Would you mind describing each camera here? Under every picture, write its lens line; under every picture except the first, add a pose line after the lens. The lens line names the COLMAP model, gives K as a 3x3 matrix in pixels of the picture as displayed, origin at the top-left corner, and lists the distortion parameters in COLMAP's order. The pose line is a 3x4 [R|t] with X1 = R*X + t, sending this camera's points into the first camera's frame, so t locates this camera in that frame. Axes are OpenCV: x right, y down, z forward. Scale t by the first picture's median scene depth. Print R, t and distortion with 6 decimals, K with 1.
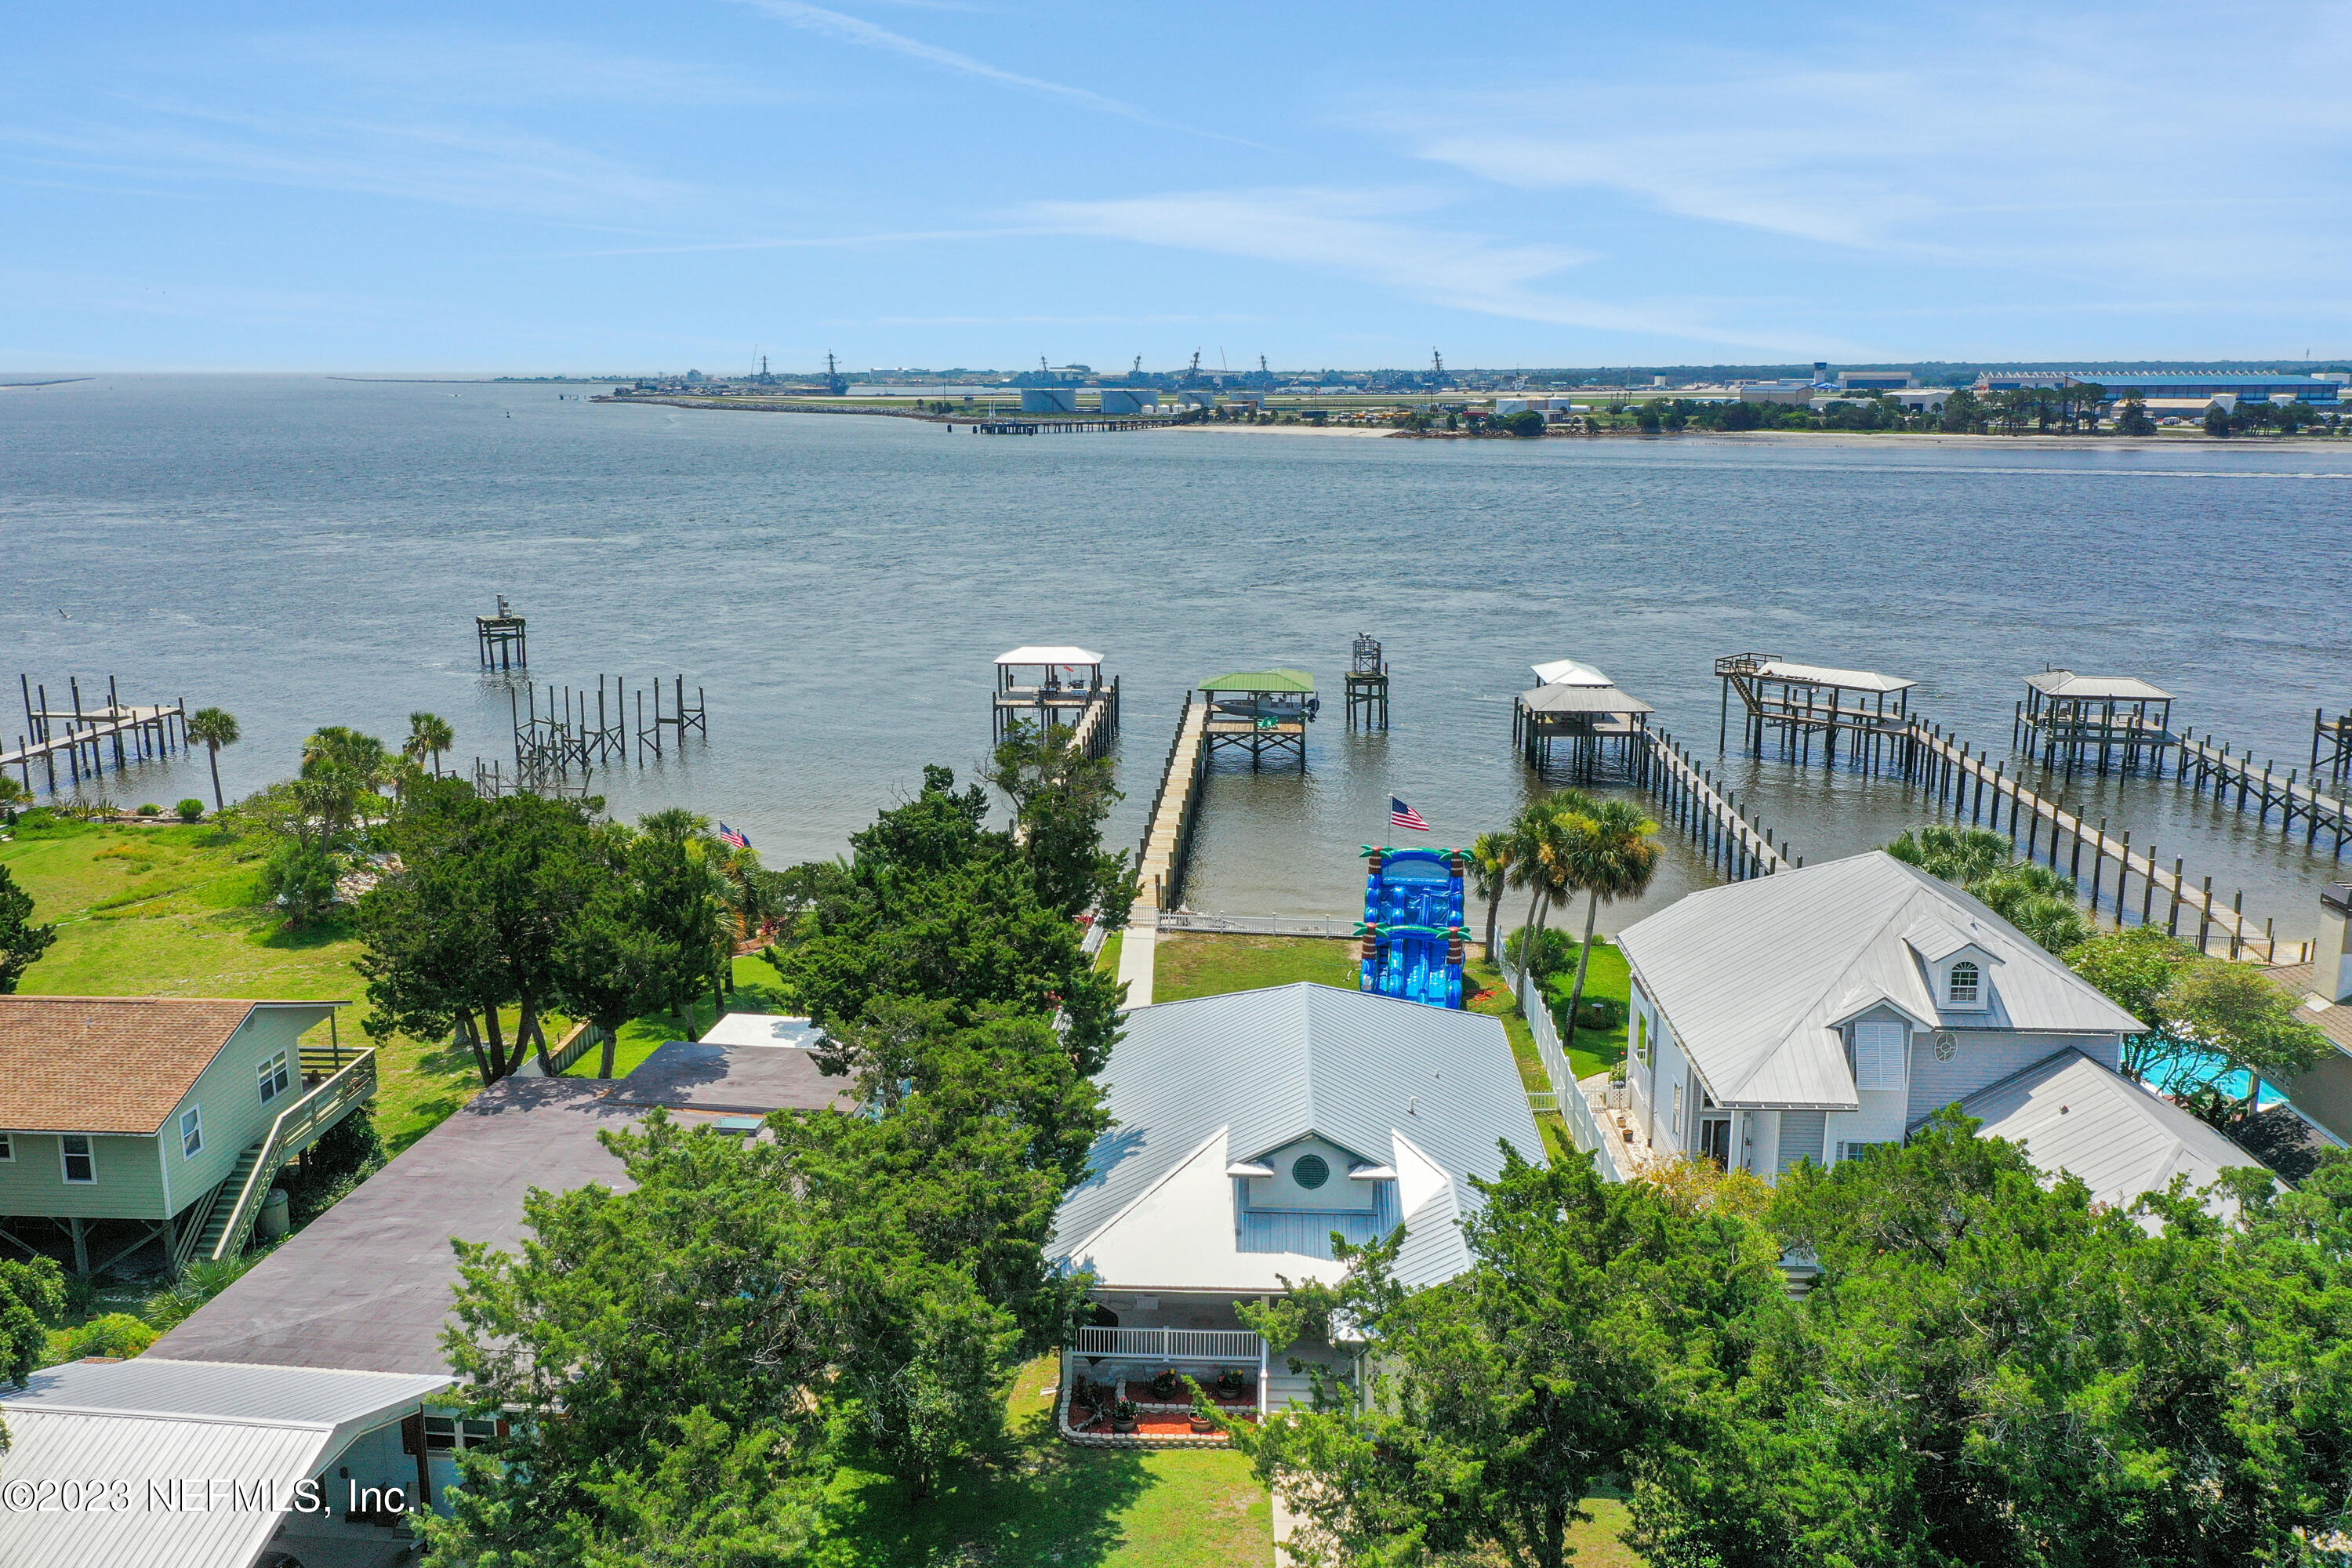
lens RADIAL K [[1943.4, 0, 1189.7], [0, 1943.4, 780.7], [0, 0, 1]] dist [0.017224, 0.002420]
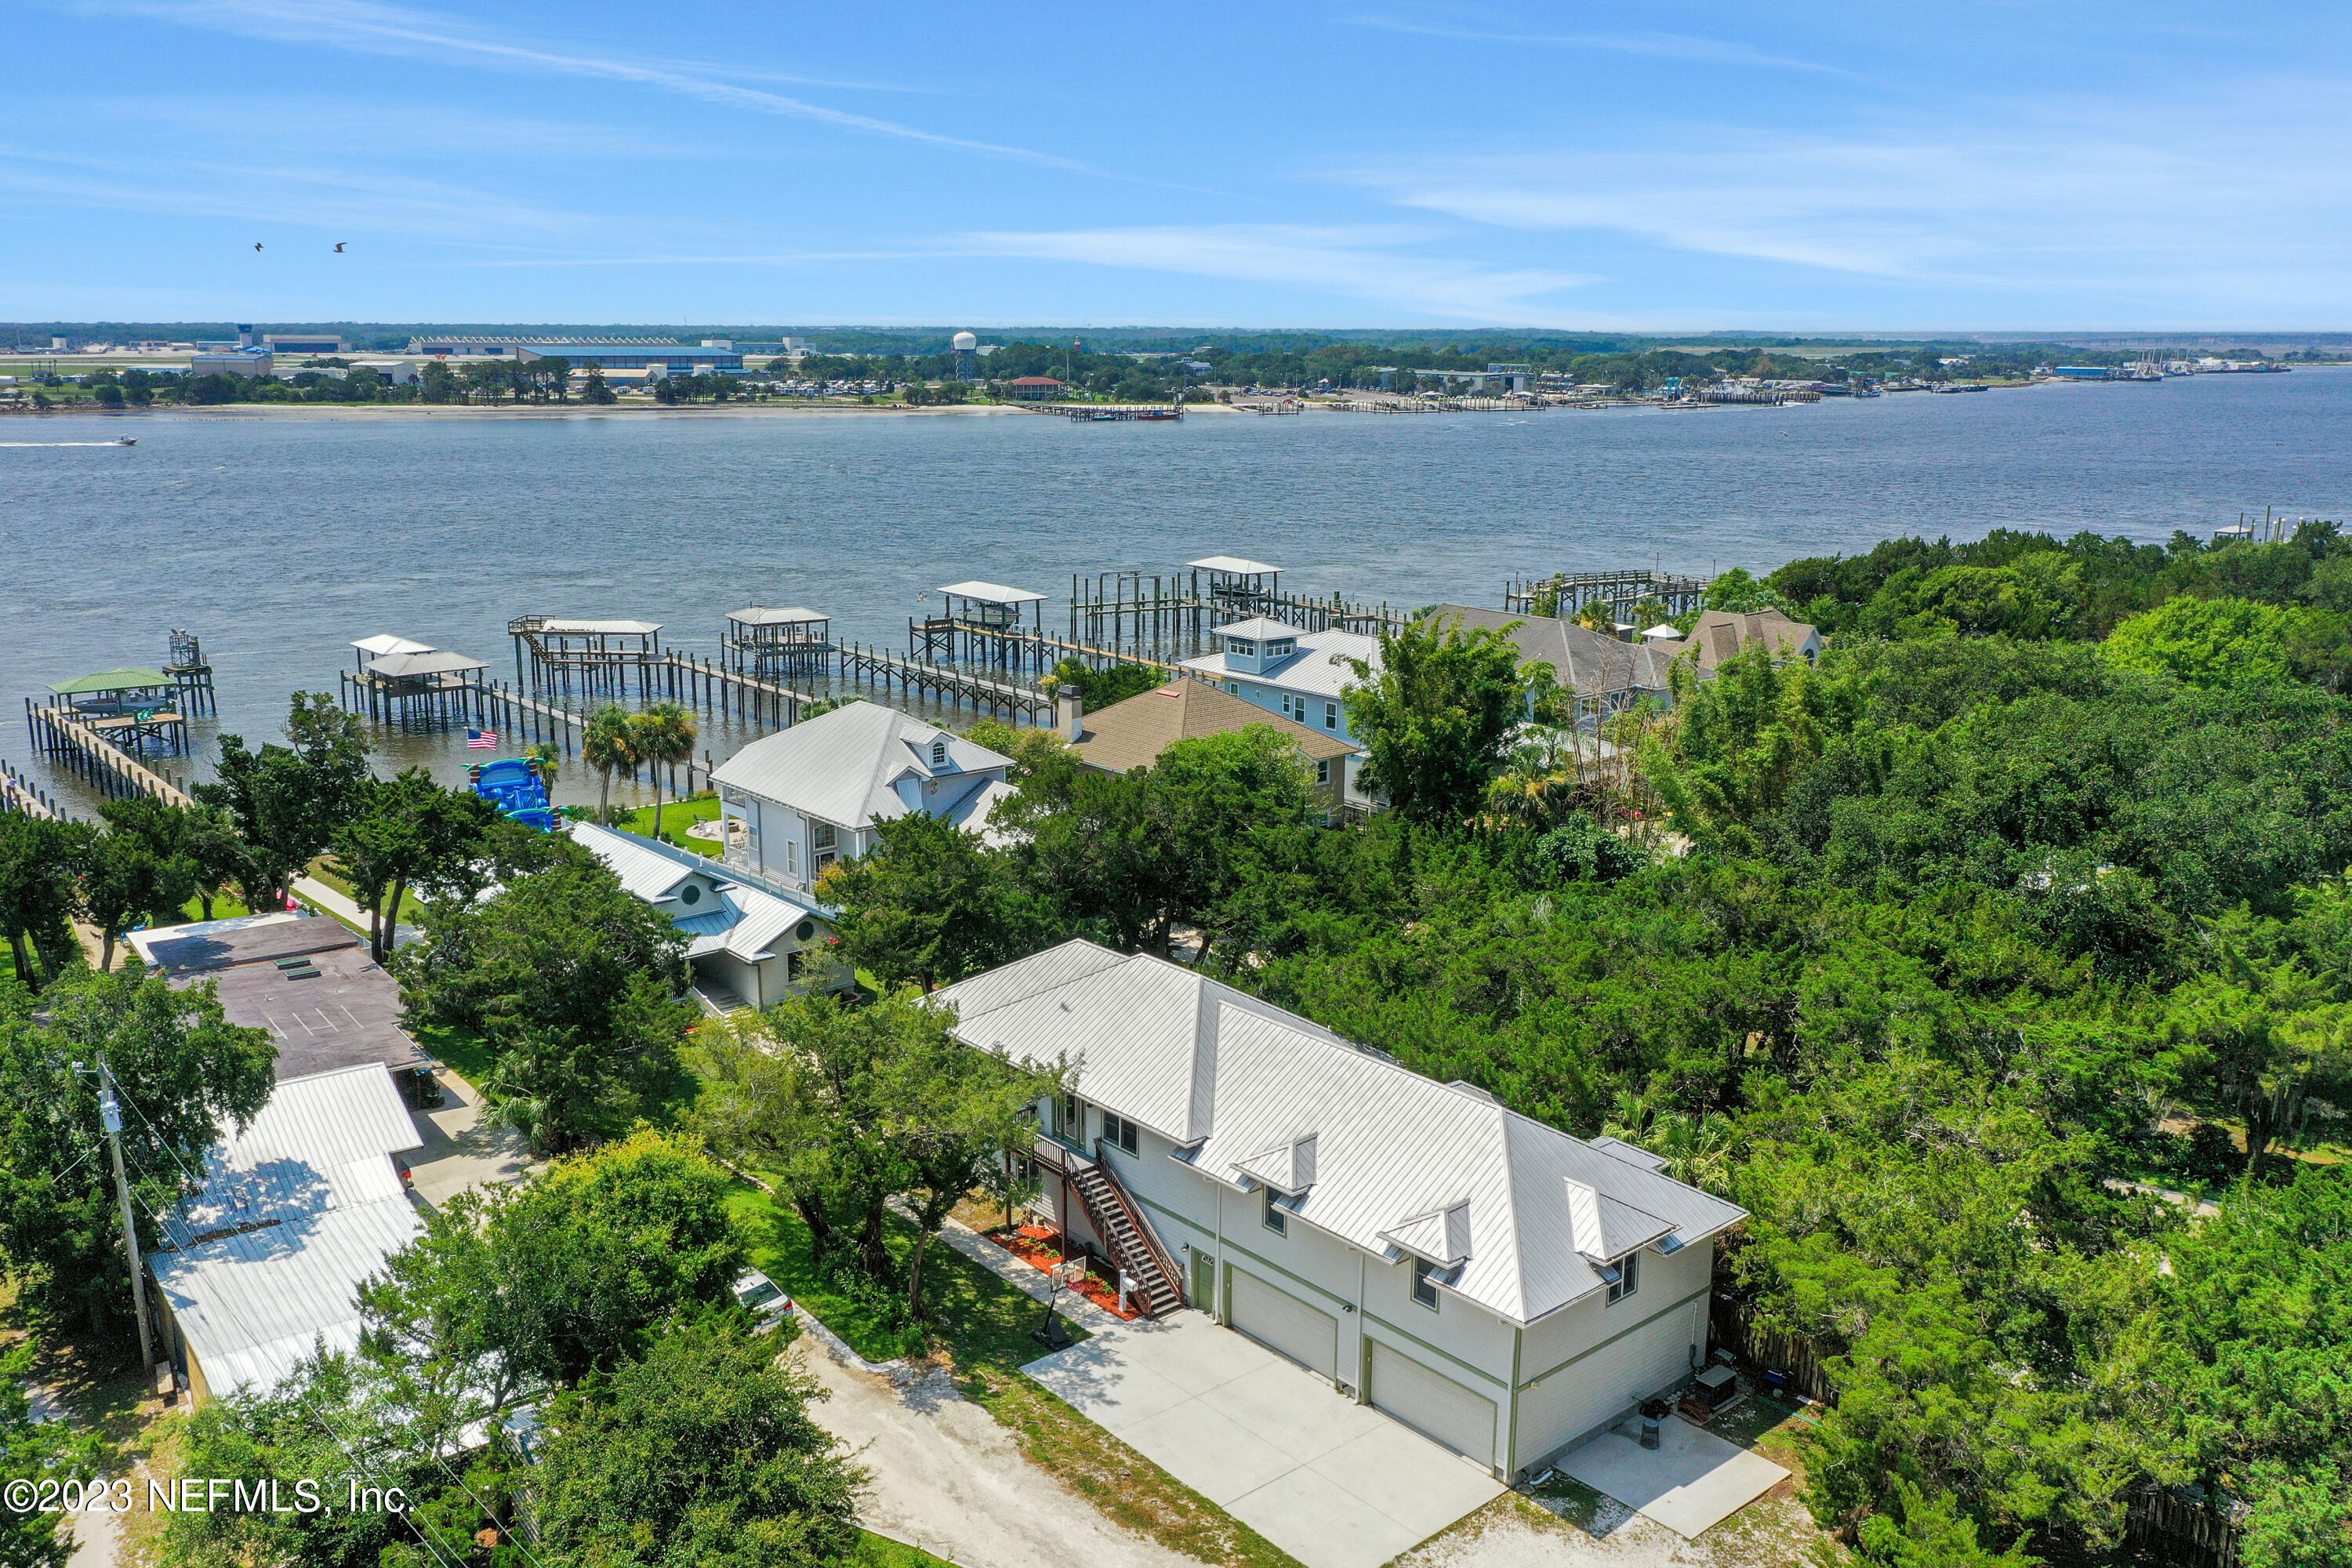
lens RADIAL K [[1959.0, 0, 1176.0], [0, 1959.0, 784.0], [0, 0, 1]] dist [0.017899, 0.002088]
pose [[0.731842, -0.149216, 0.664938, -0.271144], [0.136149, 0.988077, 0.071883, 0.008515], [-0.667736, 0.037924, 0.743432, -0.228205]]
